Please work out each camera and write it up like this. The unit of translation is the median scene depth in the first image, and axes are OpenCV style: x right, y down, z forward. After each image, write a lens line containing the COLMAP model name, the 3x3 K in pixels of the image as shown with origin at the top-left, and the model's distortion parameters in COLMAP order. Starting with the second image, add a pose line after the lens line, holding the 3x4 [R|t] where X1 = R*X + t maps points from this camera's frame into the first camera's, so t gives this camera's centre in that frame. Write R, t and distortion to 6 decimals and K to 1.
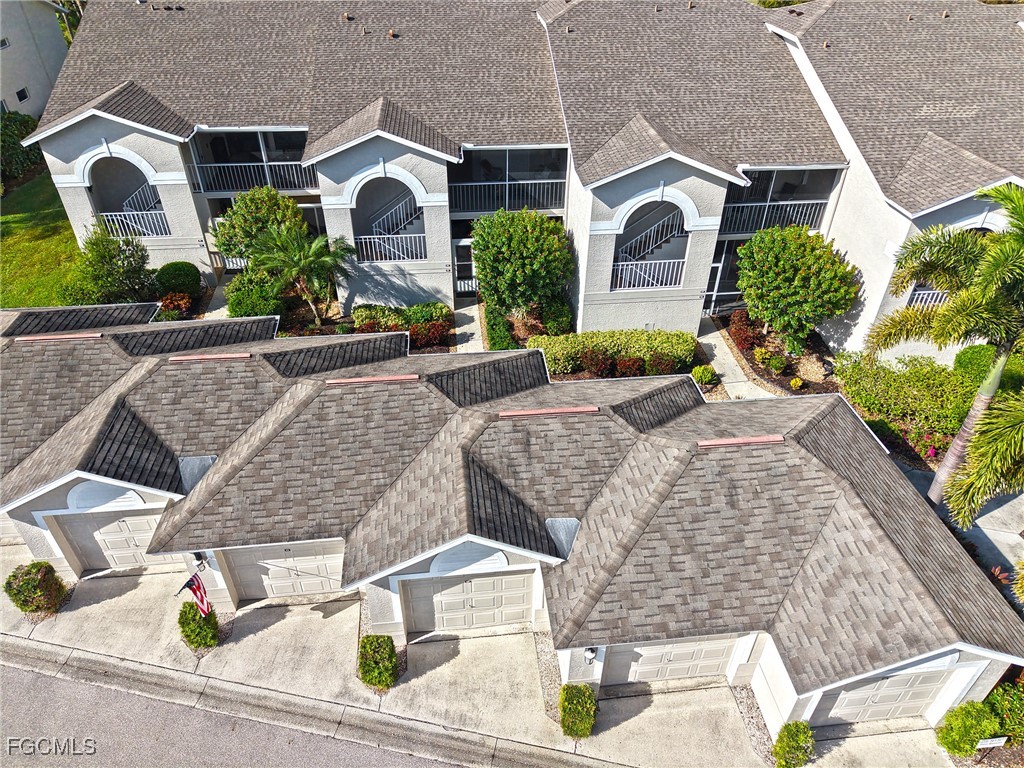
lens RADIAL K [[705.5, 0, 512.0], [0, 705.5, 384.0], [0, 0, 1]] dist [0.145388, -0.241669]
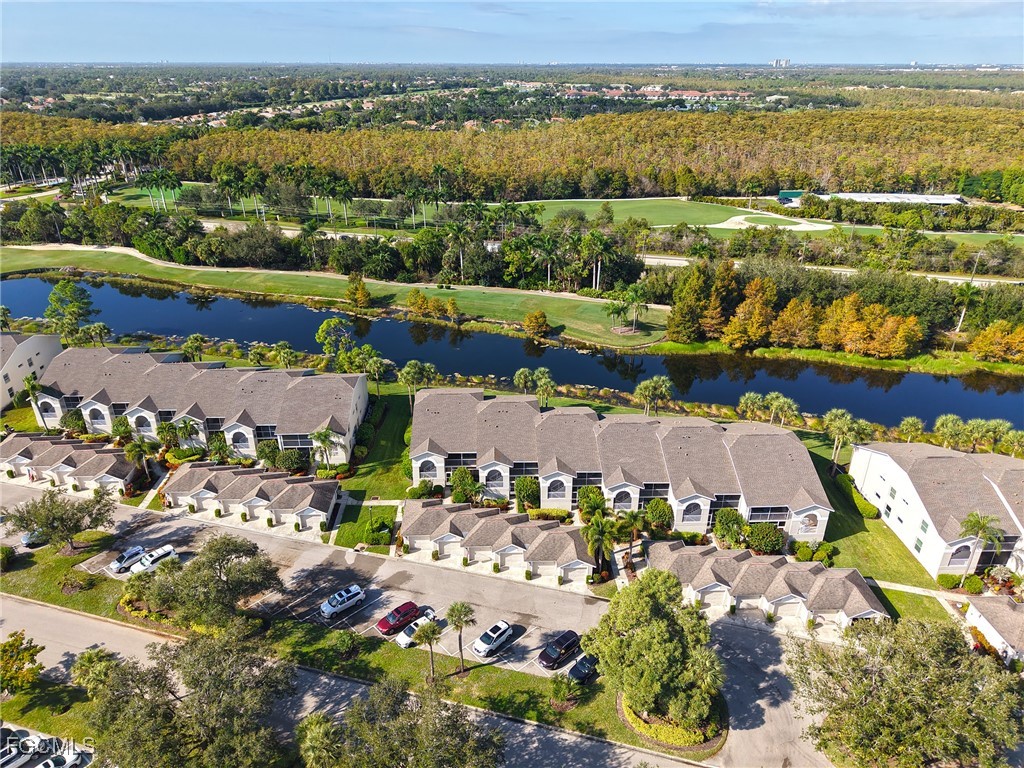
lens RADIAL K [[705.5, 0, 512.0], [0, 705.5, 384.0], [0, 0, 1]] dist [0.145388, -0.241669]
pose [[0.997555, 0.027905, -0.064065, 0.175722], [-0.039406, 0.981767, -0.185958, -0.012392], [0.057708, 0.188028, 0.980467, -3.146280]]
